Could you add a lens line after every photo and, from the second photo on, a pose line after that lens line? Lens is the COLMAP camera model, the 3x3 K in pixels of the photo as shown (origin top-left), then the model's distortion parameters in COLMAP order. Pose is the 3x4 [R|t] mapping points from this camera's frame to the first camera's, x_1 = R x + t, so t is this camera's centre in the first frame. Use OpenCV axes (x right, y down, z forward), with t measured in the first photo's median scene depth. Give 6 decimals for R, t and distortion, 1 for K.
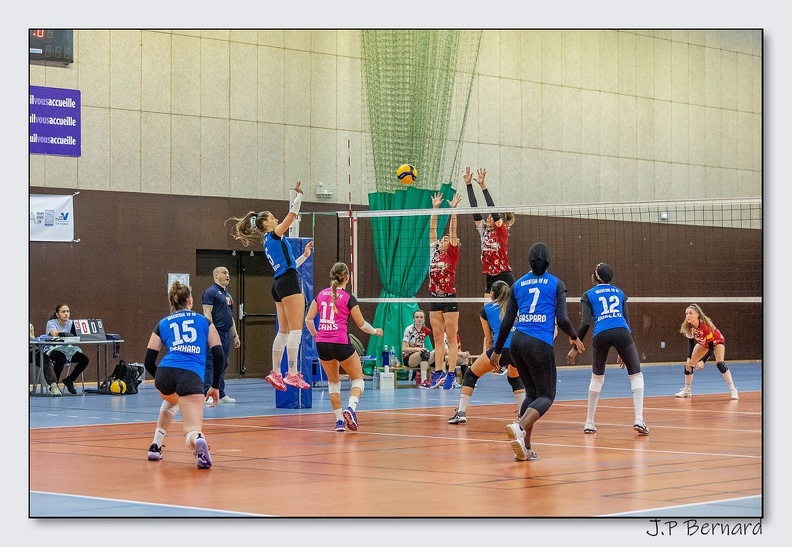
lens RADIAL K [[2258.2, 0, 340.0], [0, 2258.2, 259.4], [0, 0, 1]] dist [-0.089070, 0.000000]
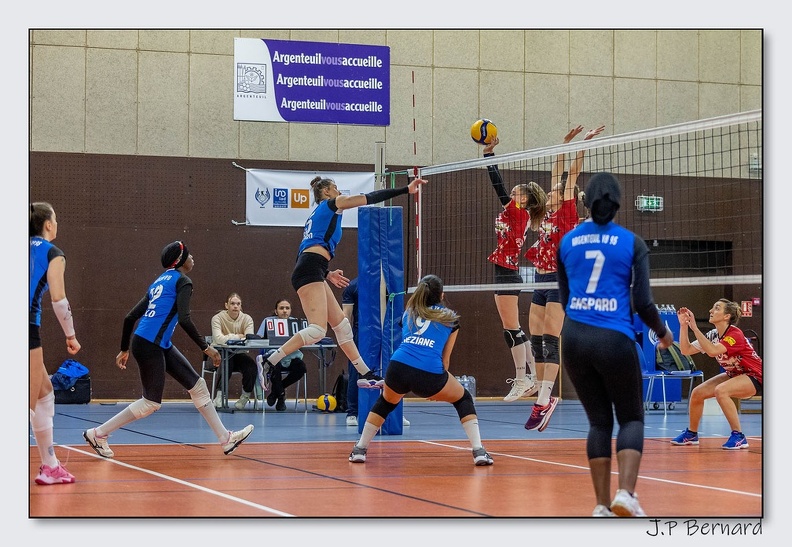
lens RADIAL K [[2174.7, 0, 421.0], [0, 2174.7, 257.2], [0, 0, 1]] dist [-0.157805, 0.000000]
pose [[0.885446, -0.007539, -0.464680, 0.270757], [0.001940, 0.999920, -0.012527, 0.013219], [0.464737, 0.010190, 0.885390, 0.300265]]
